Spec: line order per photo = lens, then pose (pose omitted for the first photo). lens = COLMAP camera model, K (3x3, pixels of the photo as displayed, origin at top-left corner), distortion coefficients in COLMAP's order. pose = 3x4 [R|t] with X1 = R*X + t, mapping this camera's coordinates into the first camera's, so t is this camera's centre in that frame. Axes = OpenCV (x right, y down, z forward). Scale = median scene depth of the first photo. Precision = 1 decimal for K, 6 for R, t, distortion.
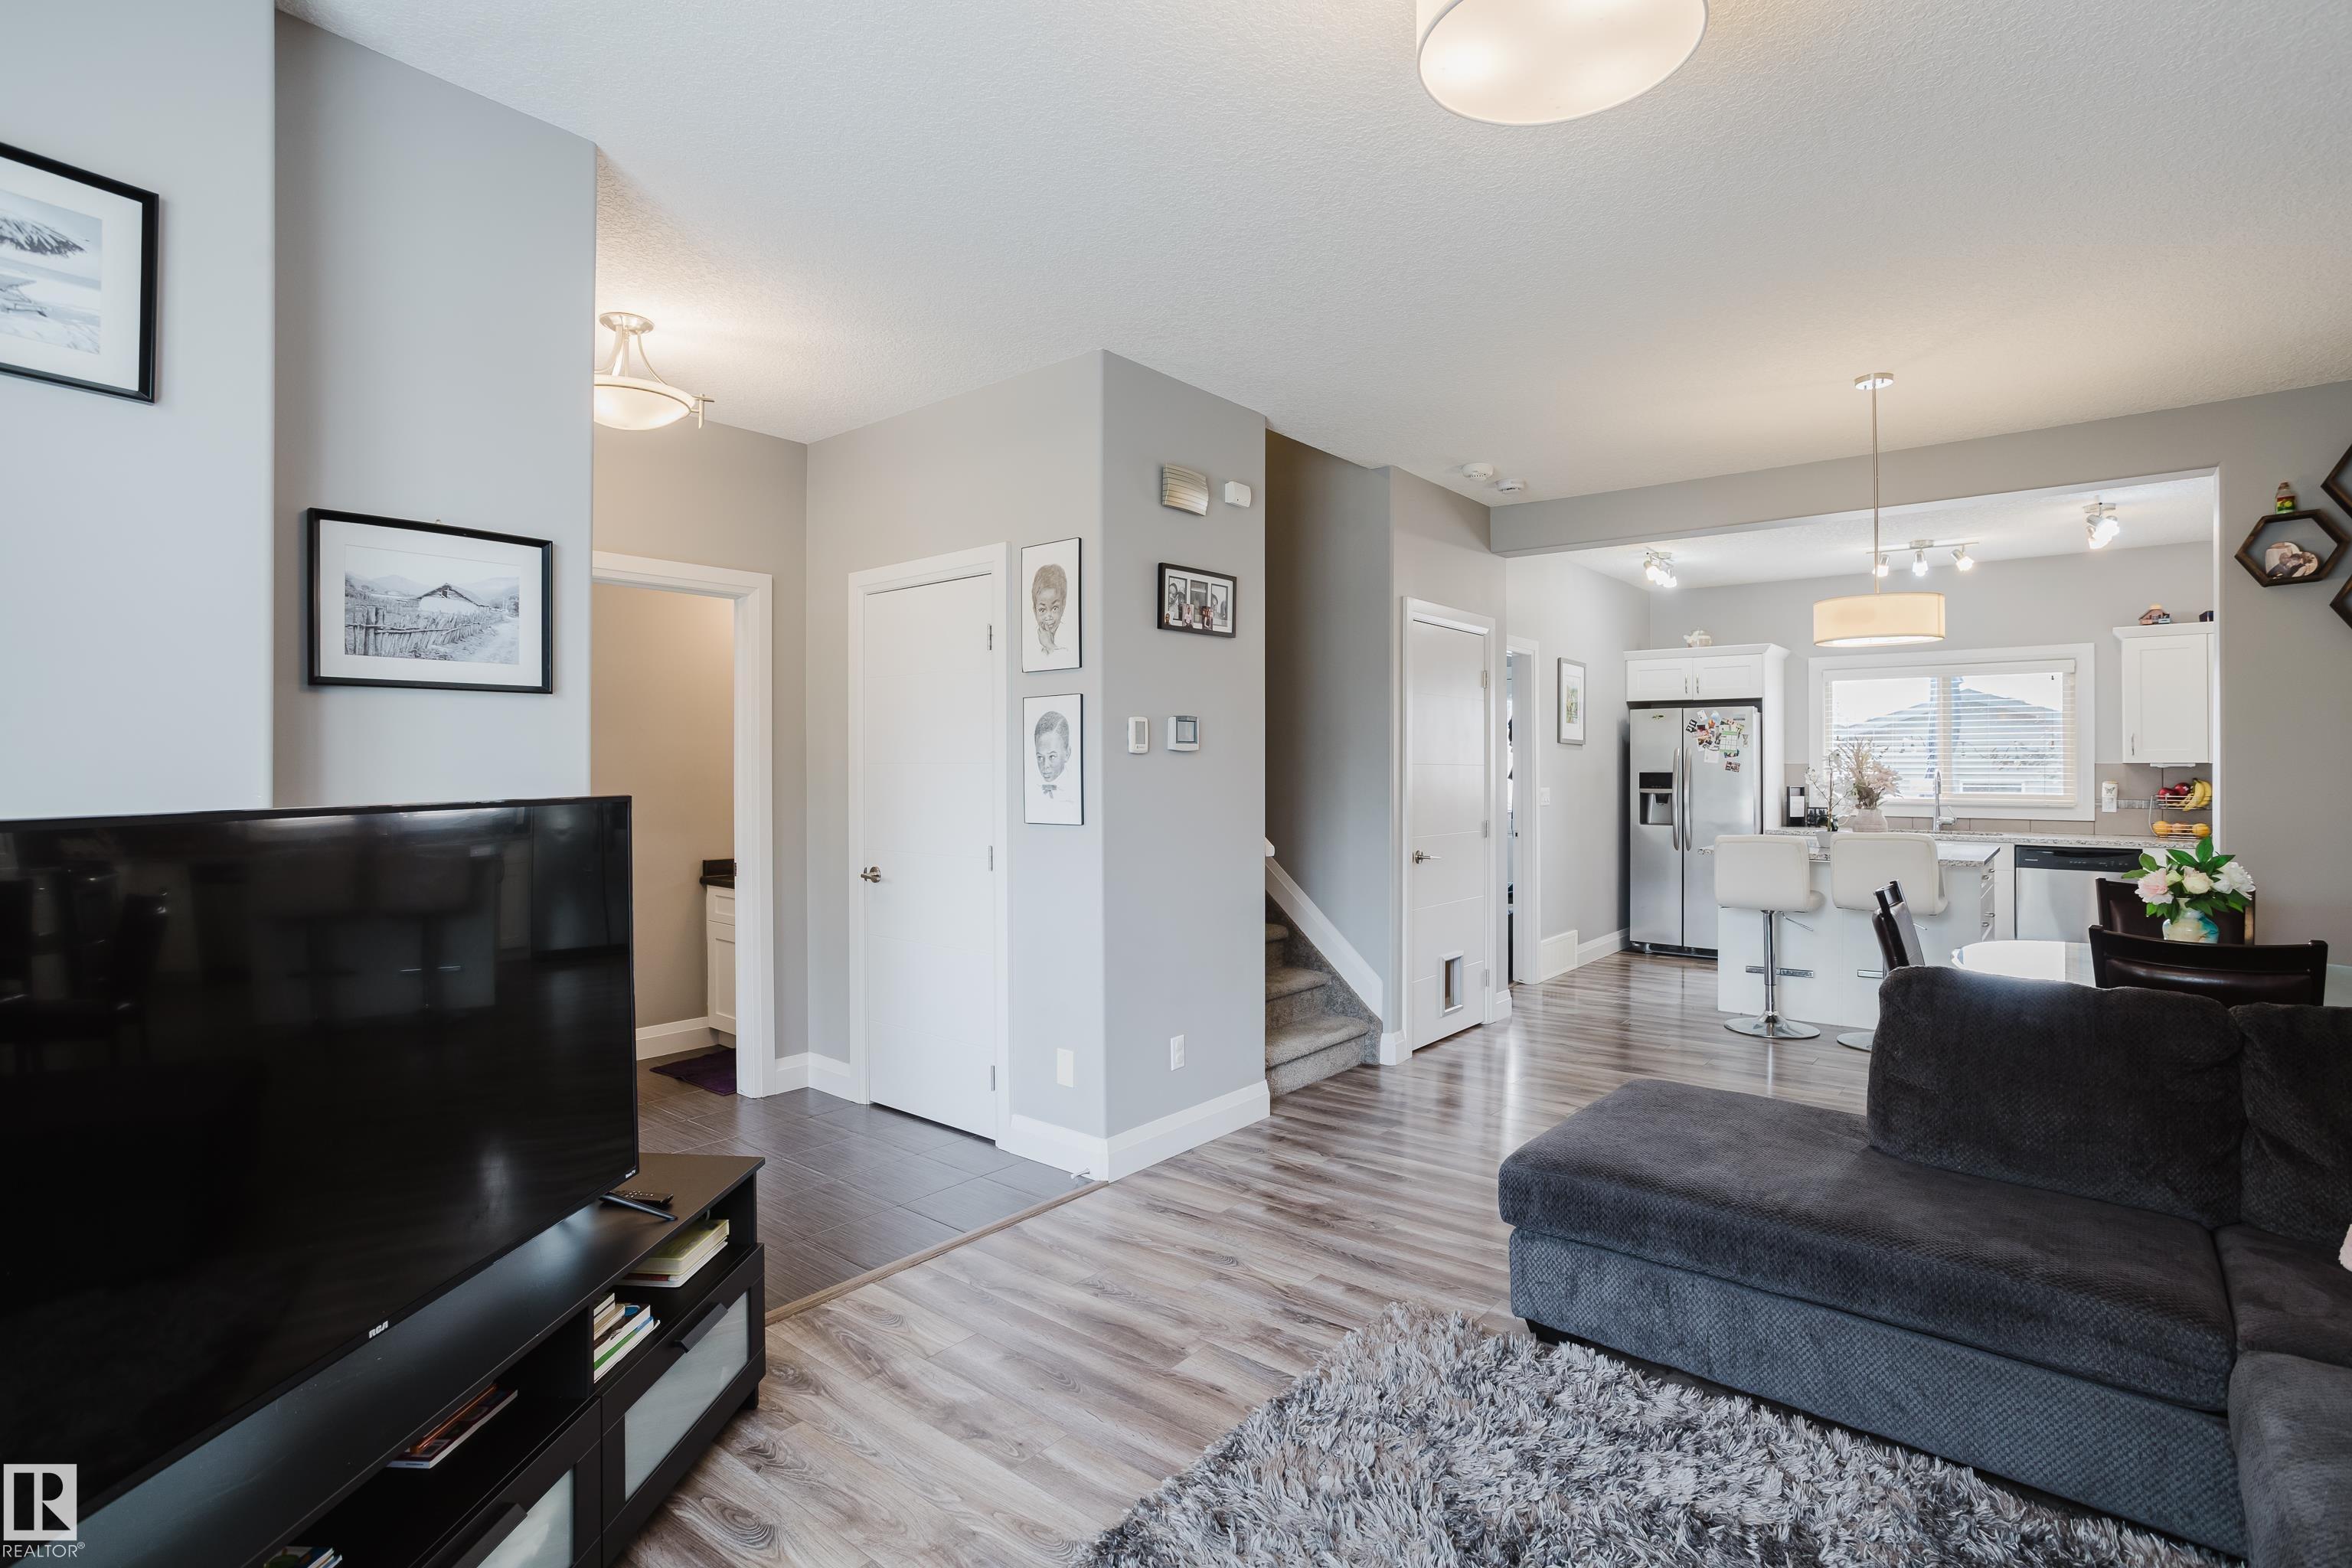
lens RADIAL K [[1147.7, 0, 1175.1], [0, 1147.7, 769.7], [0, 0, 1]] dist [-0.047384, 0.031041]
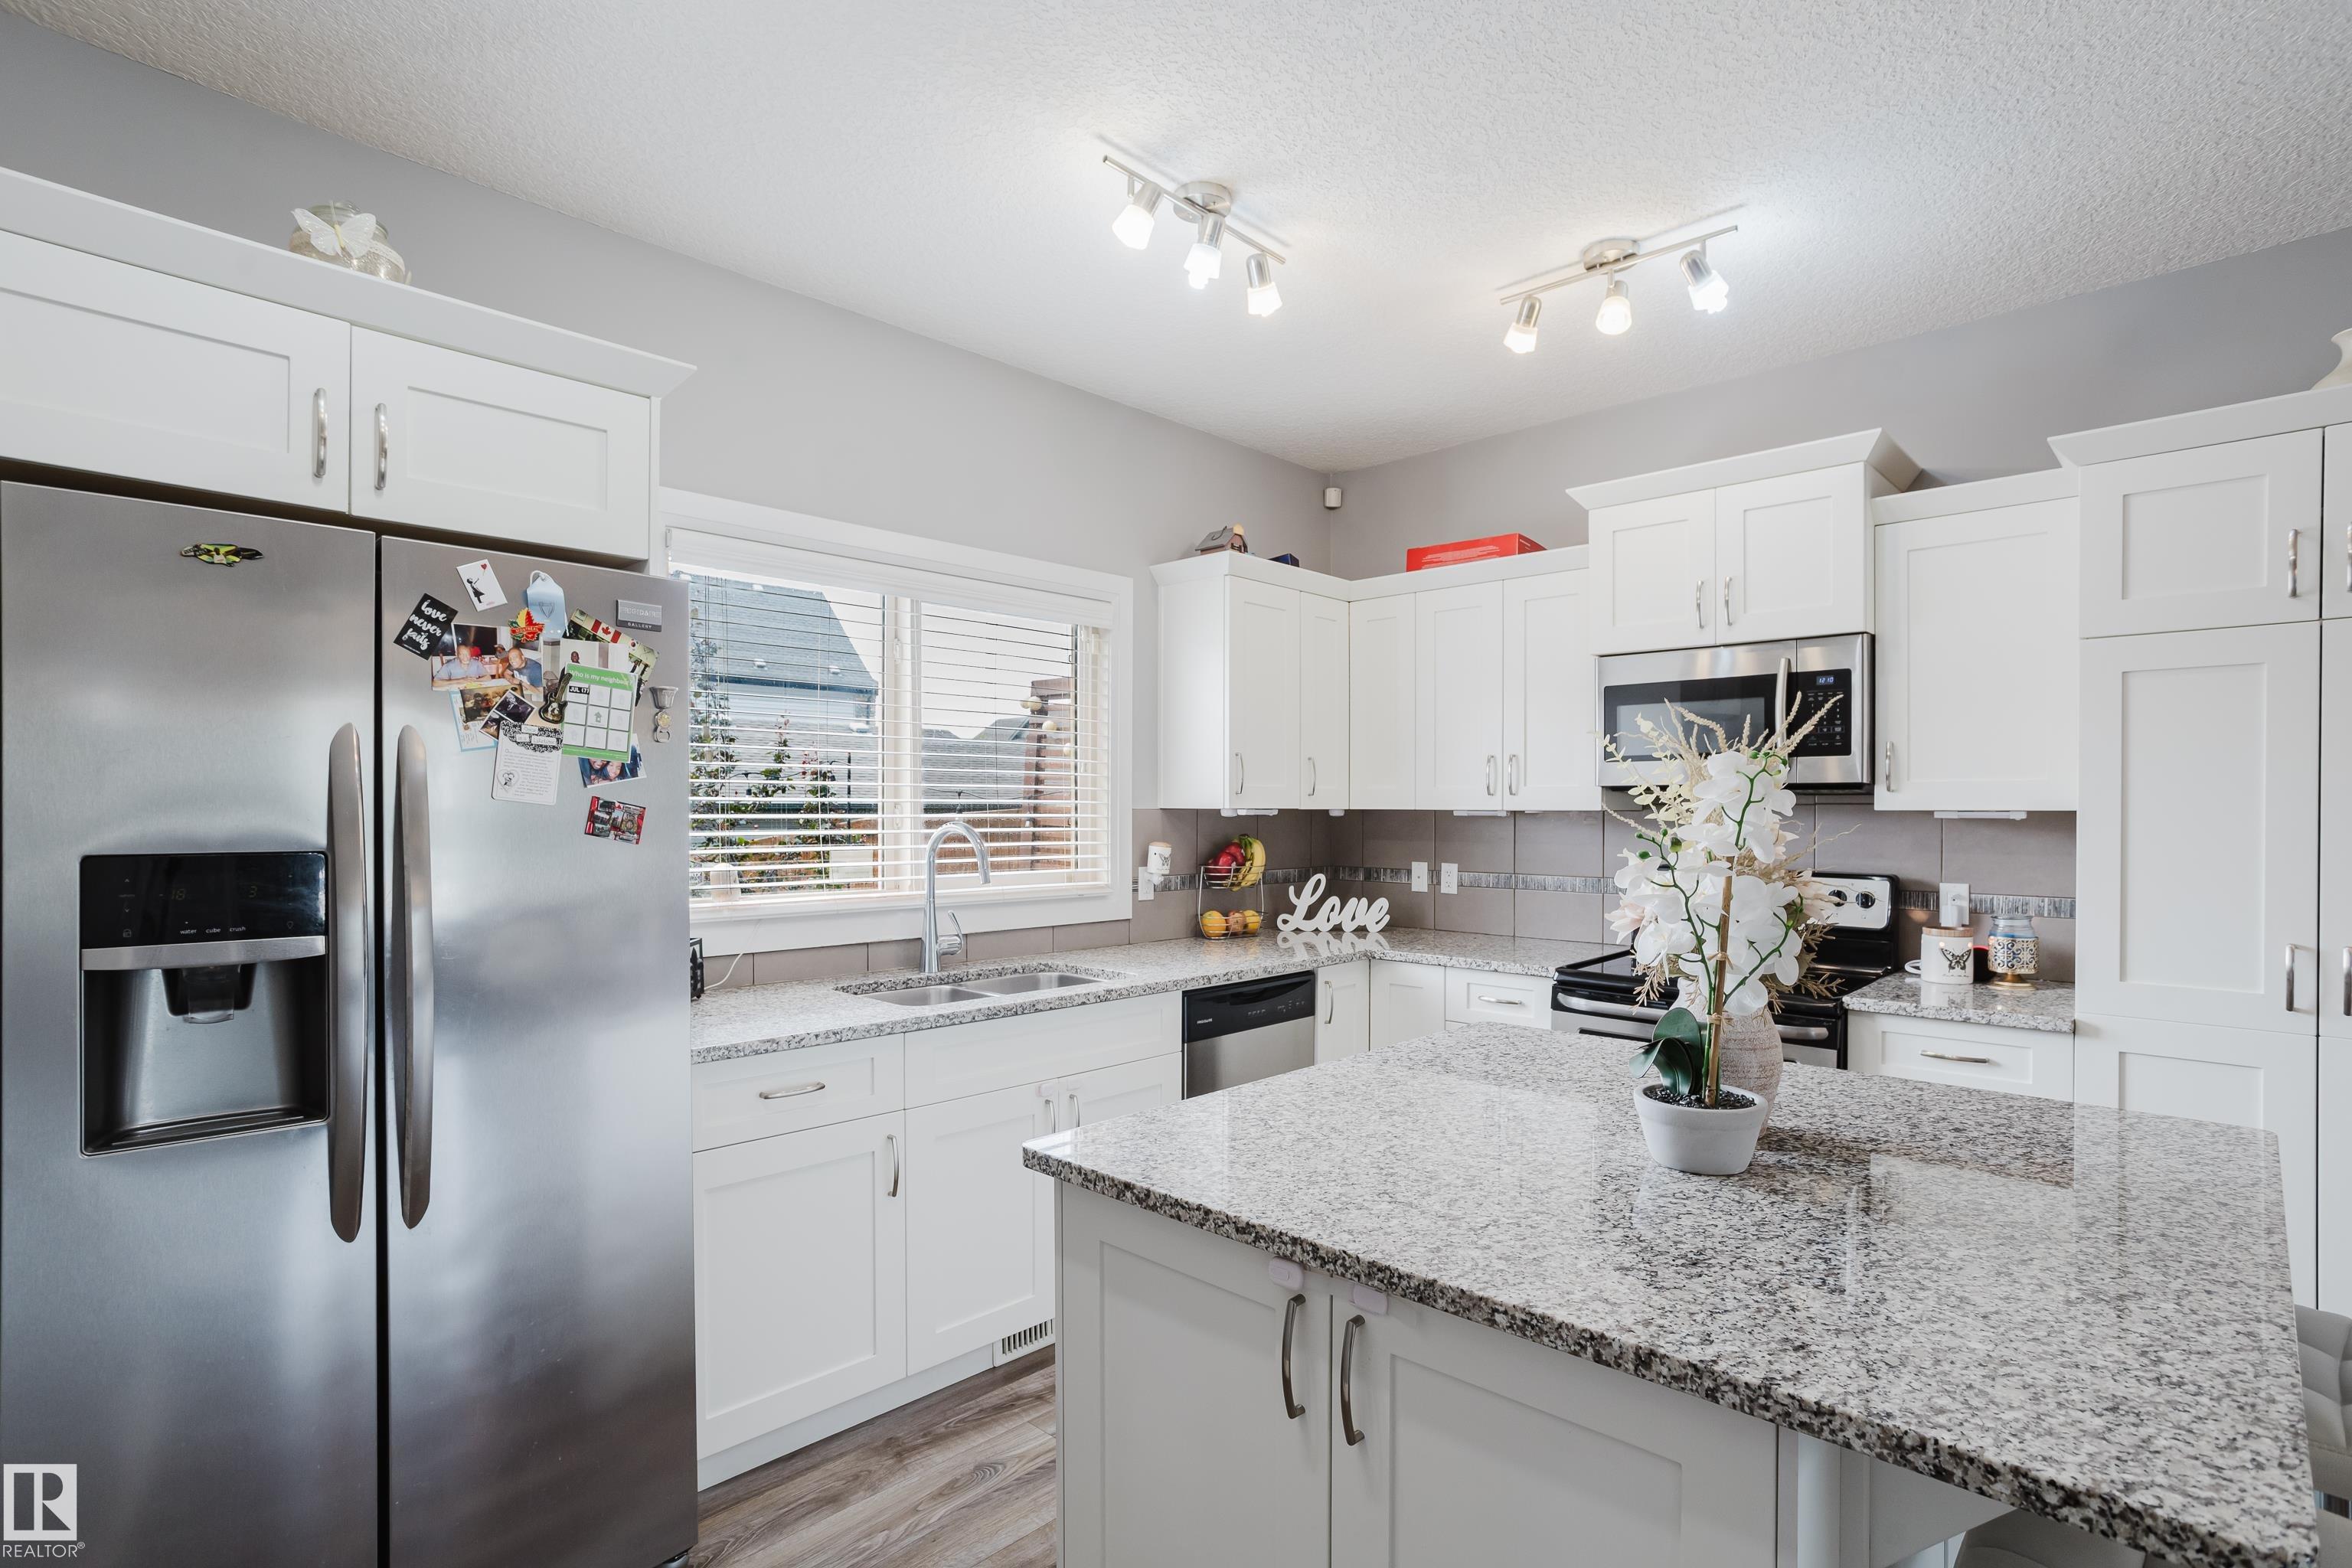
lens RADIAL K [[1147.7, 0, 1183.0], [0, 1147.7, 808.3], [0, 0, 1]] dist [-0.047384, 0.031041]
pose [[0.078245, 0.000428, 0.996934, 0.260967], [-0.001516, 0.999999, -0.000311, -0.005257], [-0.996933, -0.001487, 0.078246, 0.855360]]
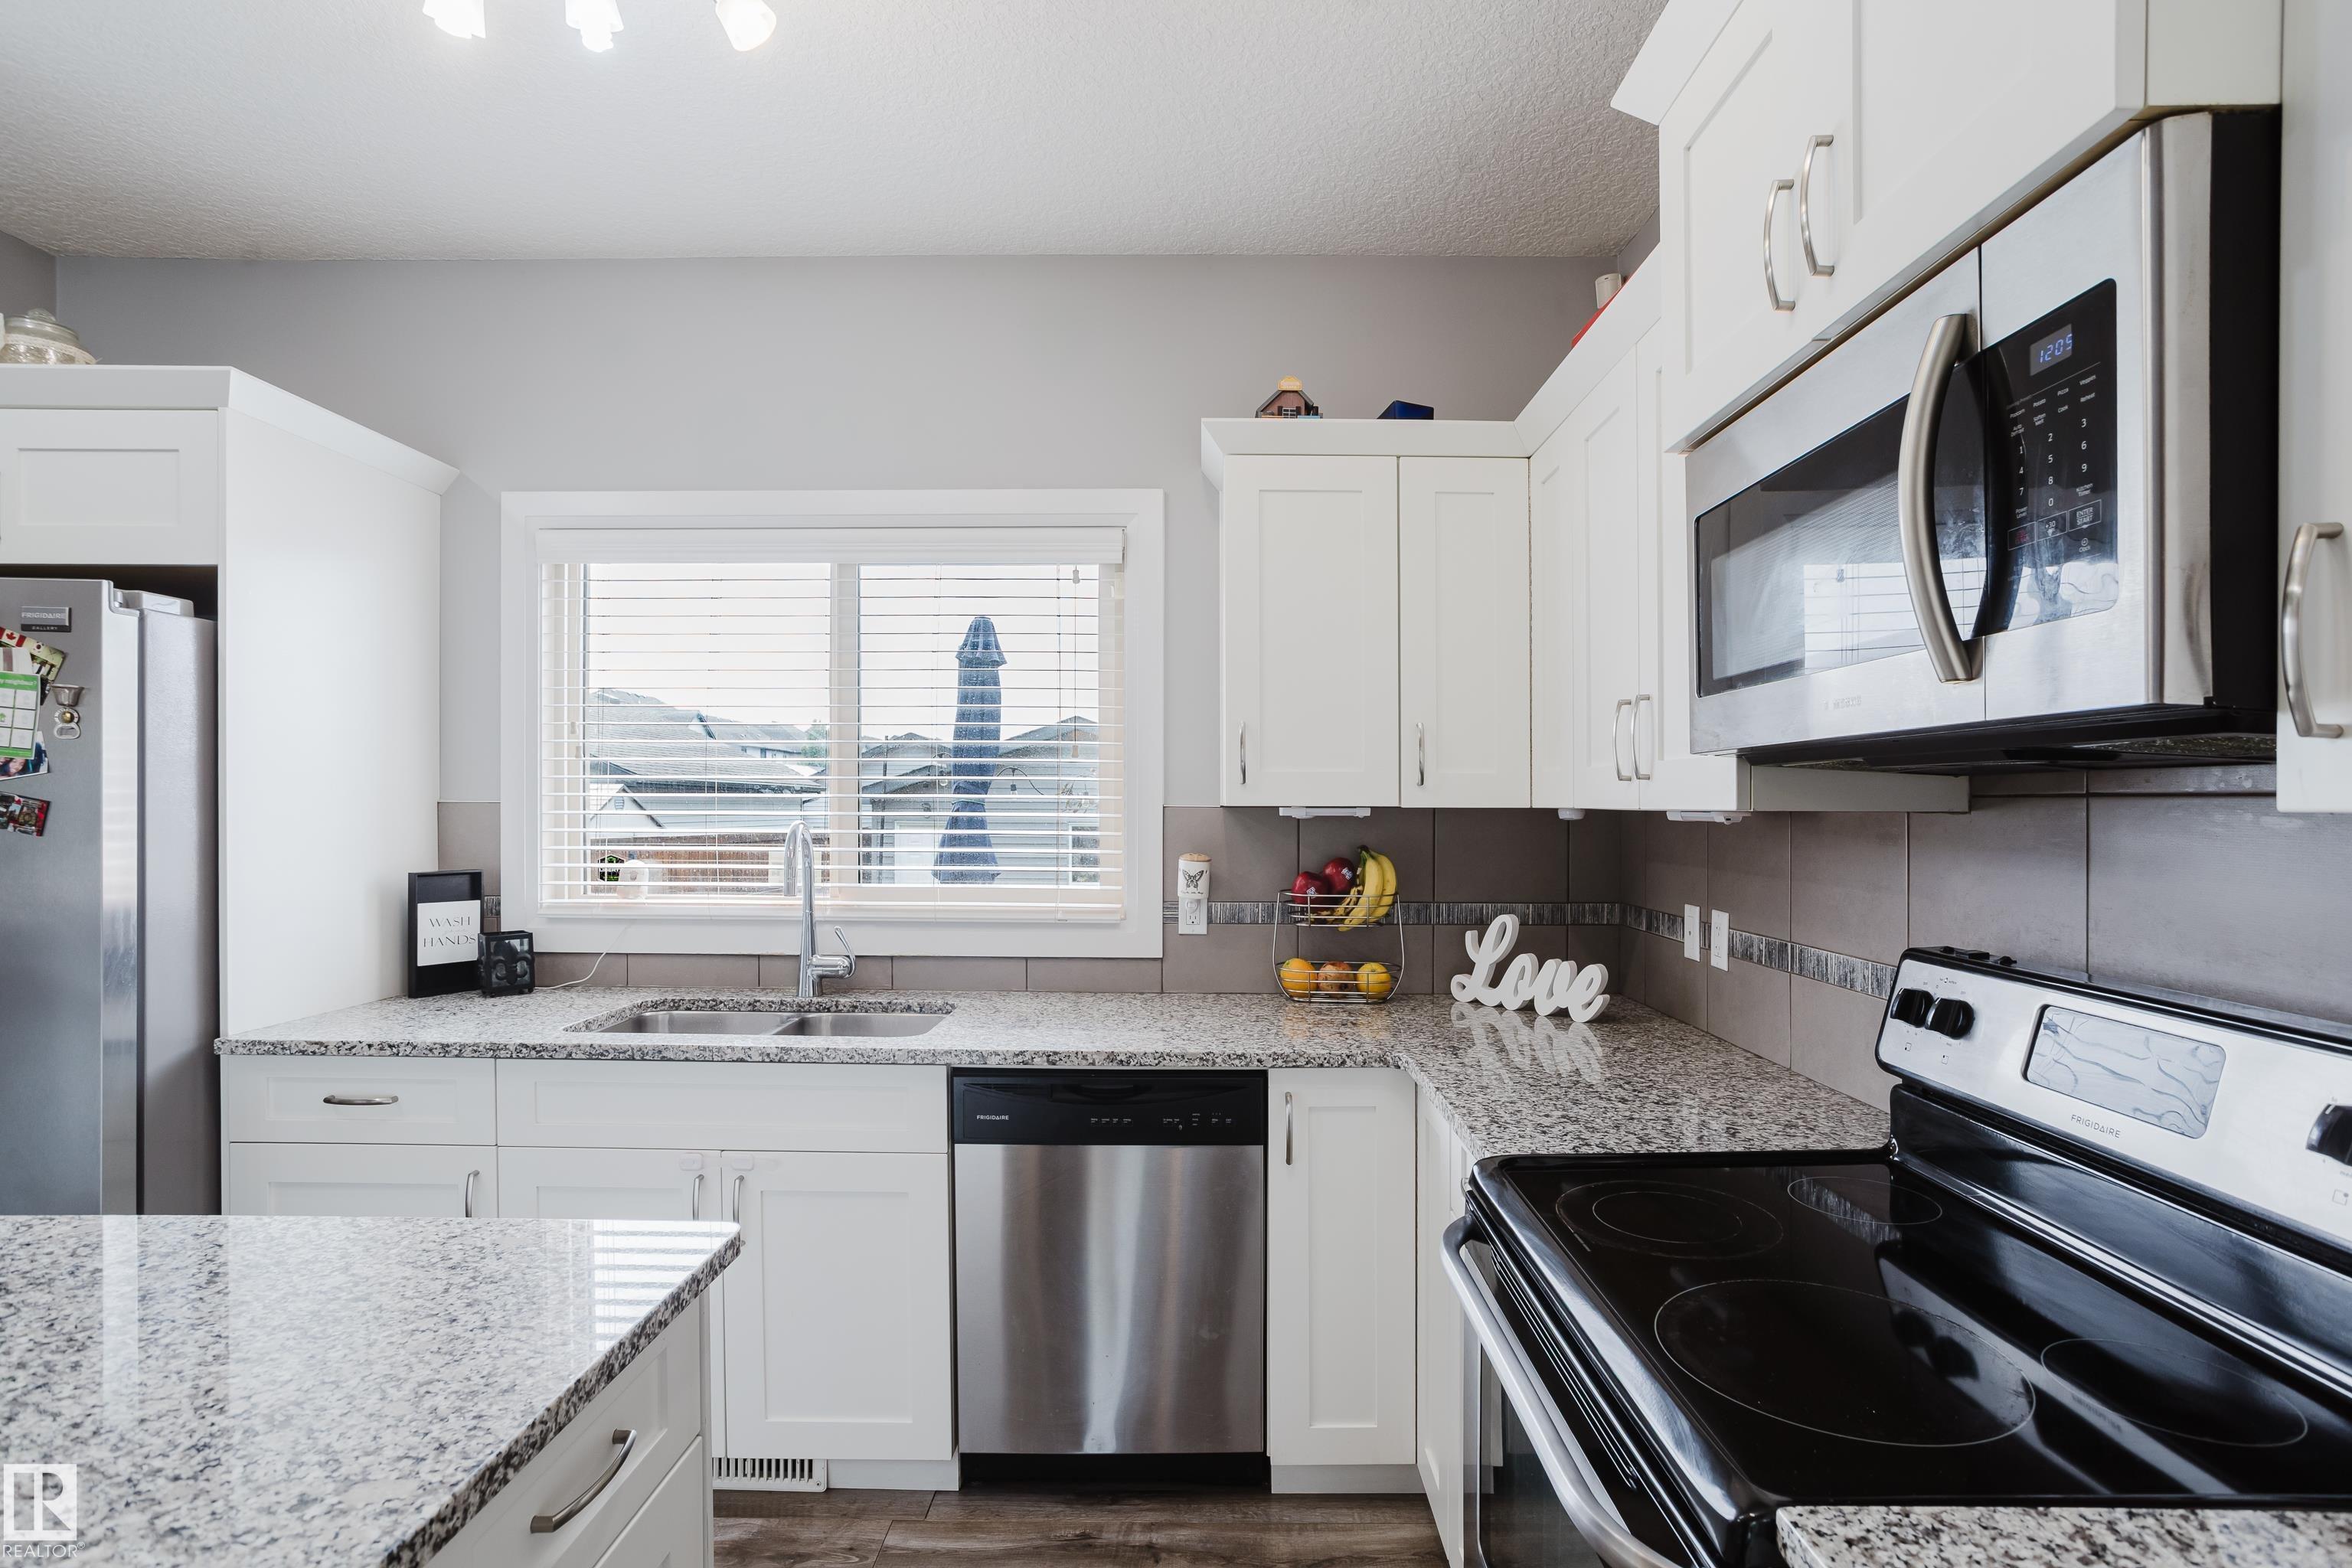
lens RADIAL K [[1147.7, 0, 1192.2], [0, 1147.7, 798.6], [0, 0, 1]] dist [-0.047384, 0.031041]
pose [[0.778809, 0.006509, 0.627228, 0.531743], [-0.003397, 0.999975, -0.006158, -0.005214], [-0.627253, 0.002665, 0.778811, 0.634141]]
